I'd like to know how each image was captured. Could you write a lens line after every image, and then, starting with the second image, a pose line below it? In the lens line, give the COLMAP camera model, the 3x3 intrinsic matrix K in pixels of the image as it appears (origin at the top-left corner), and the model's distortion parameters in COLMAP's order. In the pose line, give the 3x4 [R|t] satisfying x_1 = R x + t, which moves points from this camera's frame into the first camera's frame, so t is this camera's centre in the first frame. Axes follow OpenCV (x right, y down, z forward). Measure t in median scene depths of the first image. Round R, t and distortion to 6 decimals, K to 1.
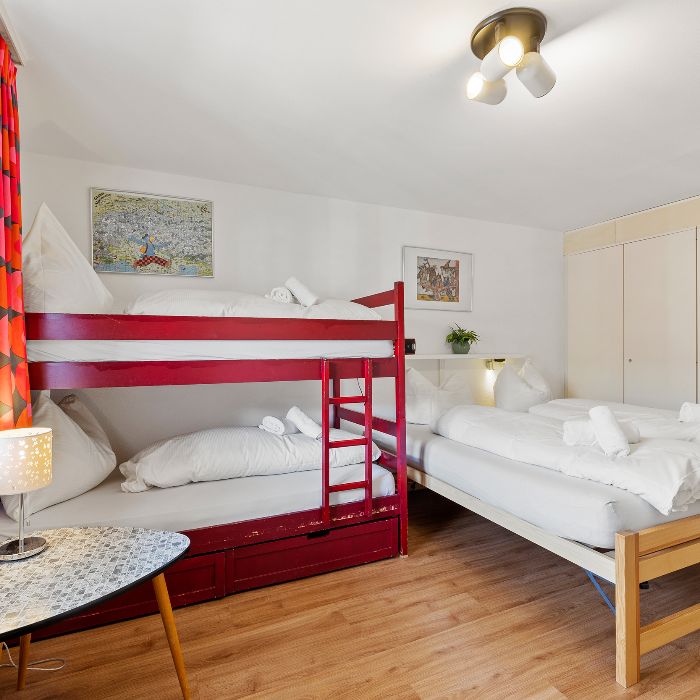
lens RADIAL K [[440.4, 0, 352.0], [0, 440.4, 347.5], [0, 0, 1]] dist [-0.001947, 0.001010]
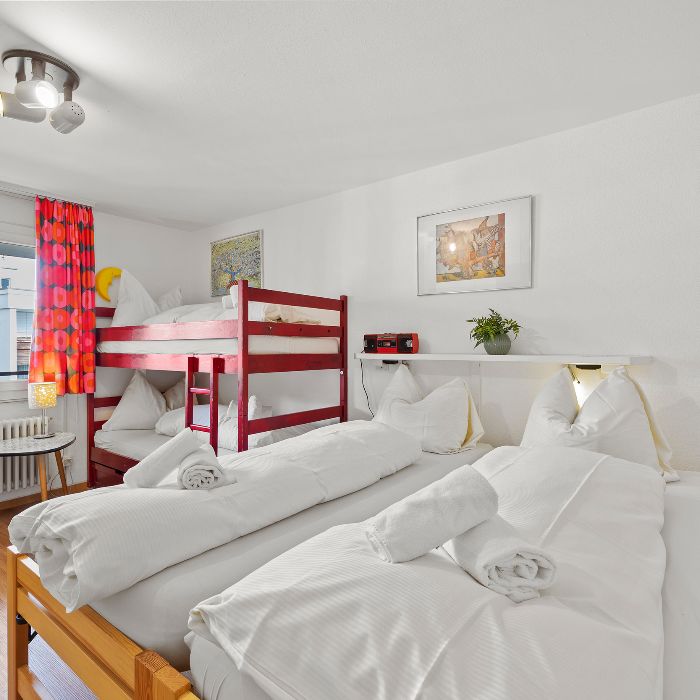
lens RADIAL K [[440.4, 0, 352.0], [0, 440.4, 347.5], [0, 0, 1]] dist [-0.001947, 0.001010]
pose [[0.473620, 0.006630, -0.880704, 0.750455], [0.001529, 0.999964, 0.008350, -0.001395], [0.880728, -0.005302, 0.473593, 0.505313]]
